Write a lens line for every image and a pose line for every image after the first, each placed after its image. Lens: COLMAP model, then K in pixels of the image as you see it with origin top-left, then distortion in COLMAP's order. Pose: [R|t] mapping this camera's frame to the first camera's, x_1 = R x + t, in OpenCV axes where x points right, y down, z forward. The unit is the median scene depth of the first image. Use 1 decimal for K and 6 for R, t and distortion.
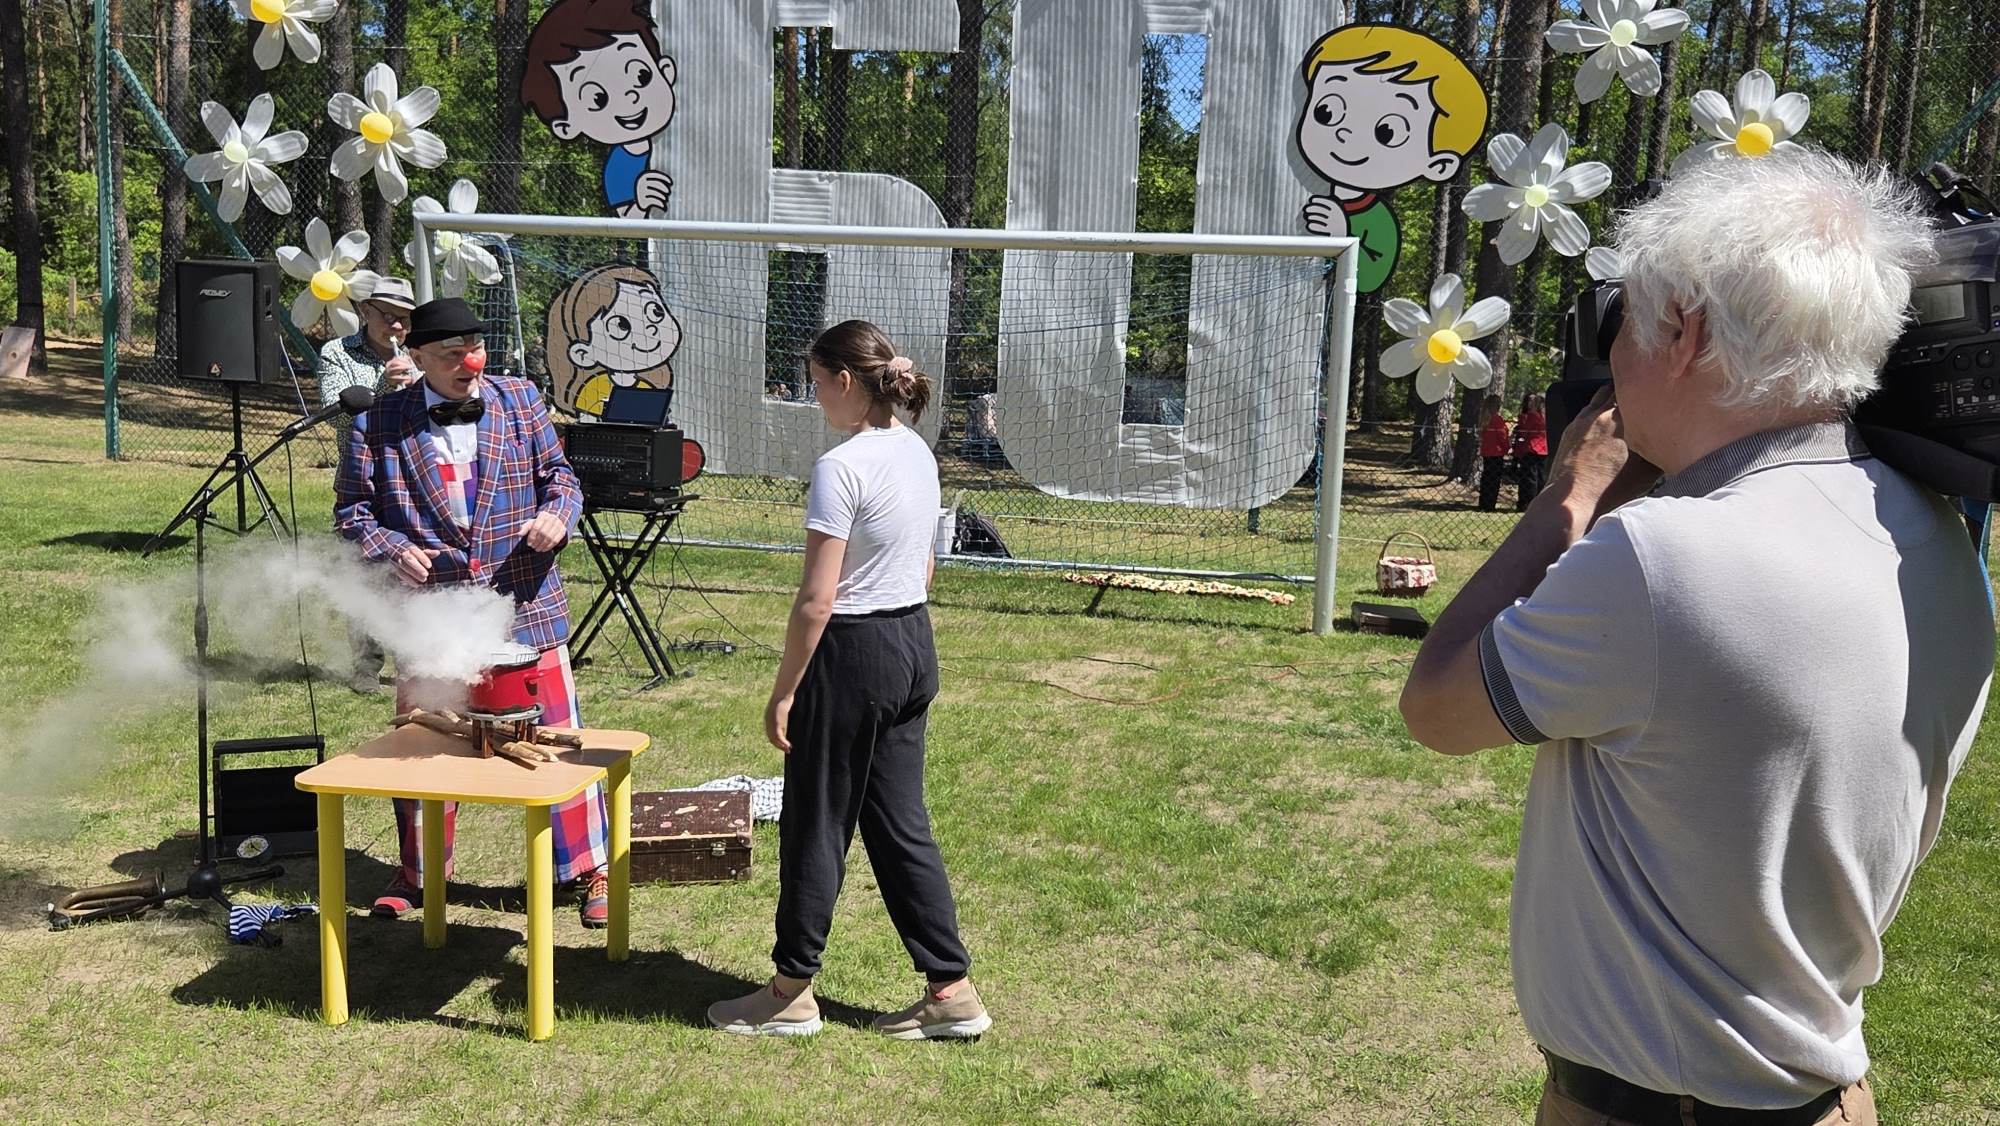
lens RADIAL K [[1725.8, 0, 1000.0], [0, 1725.8, 563.0], [0, 0, 1]] dist [0.020800, 0.001129]
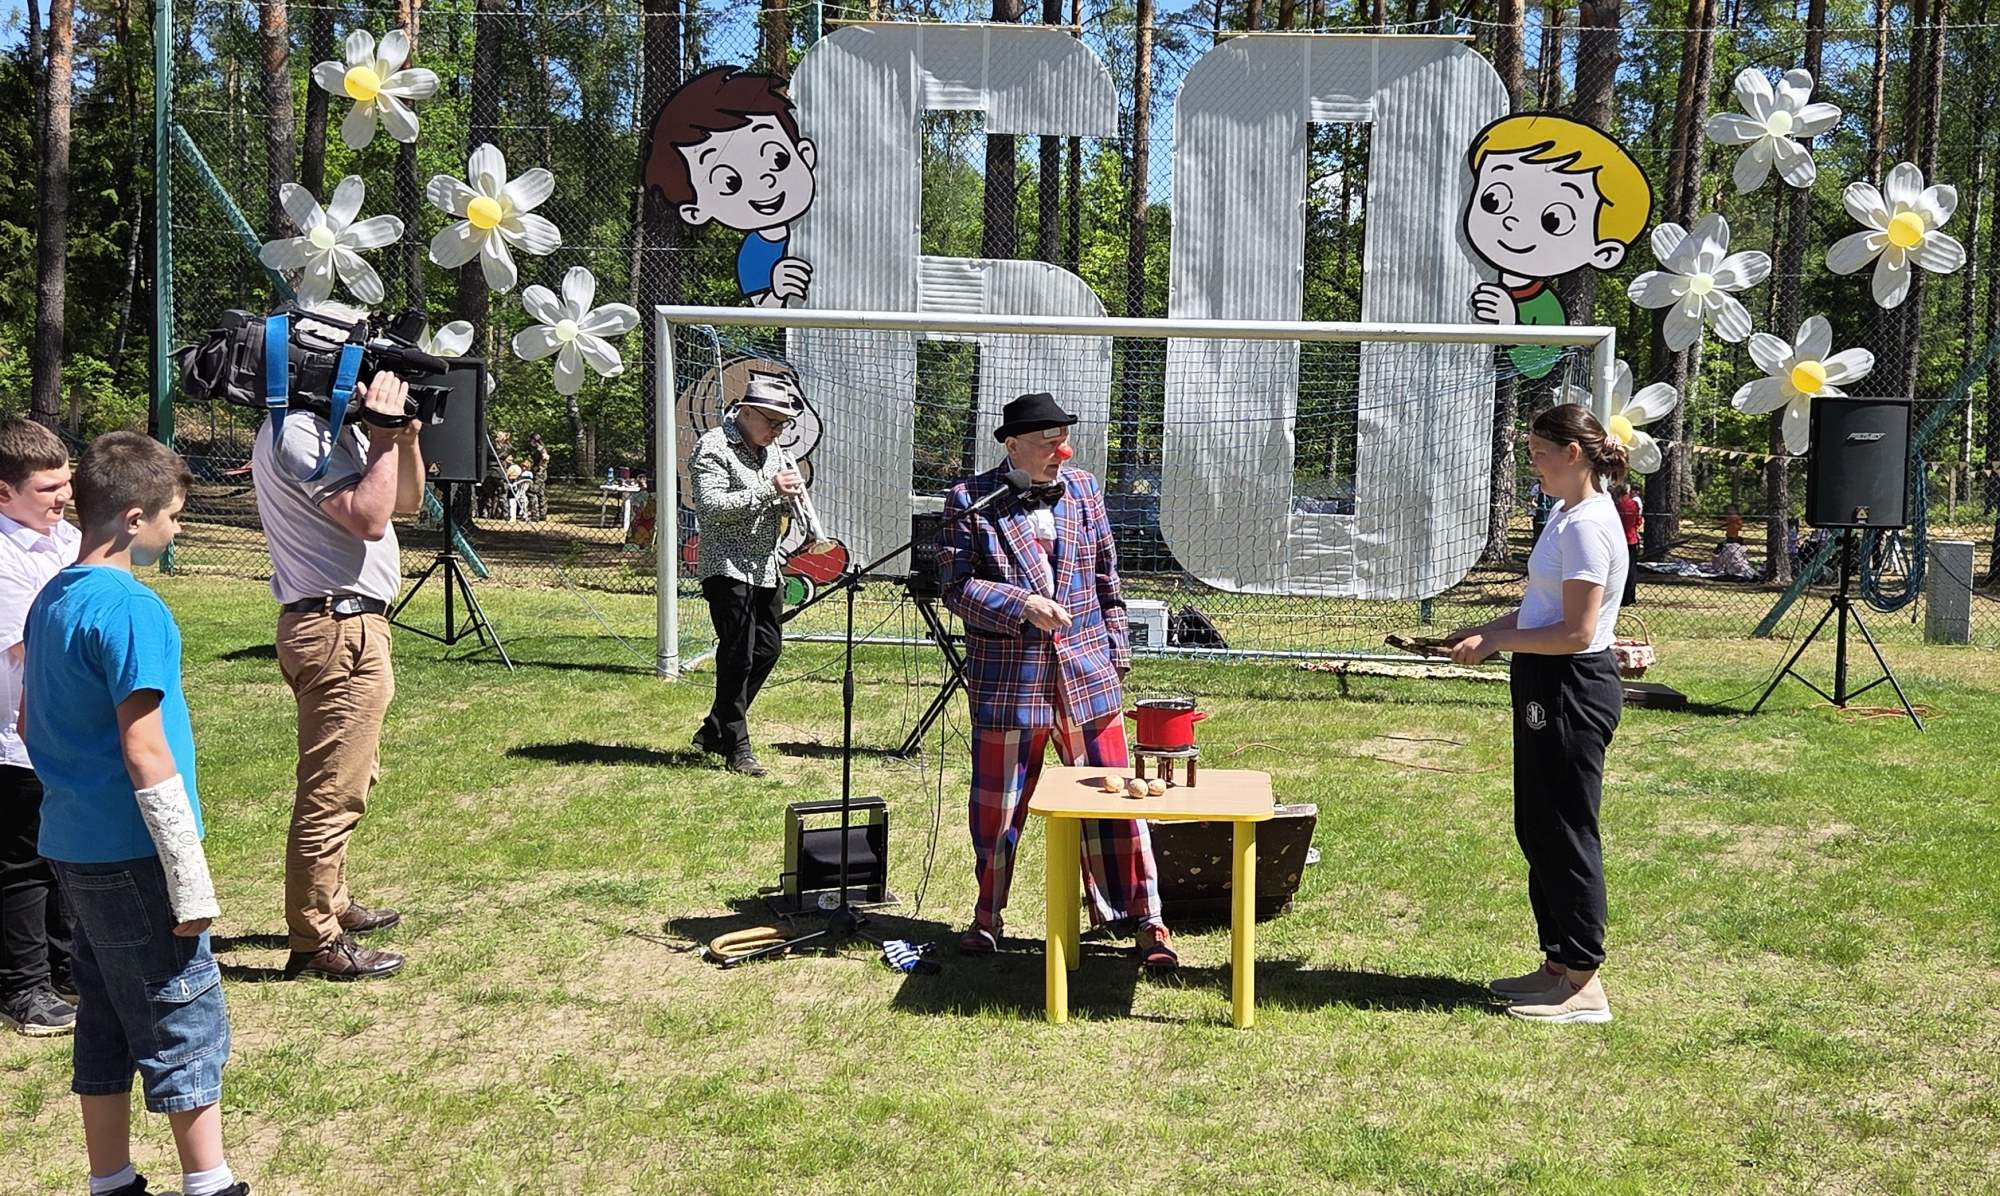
lens RADIAL K [[1969.6, 0, 1159.7], [0, 1969.6, 600.2], [0, 0, 1]] dist [0.022849, -0.010887]
pose [[0.992898, -0.020827, 0.117134, -0.135931], [0.025761, 0.998837, -0.040764, 0.011302], [-0.116149, 0.043492, 0.992279, -0.096105]]
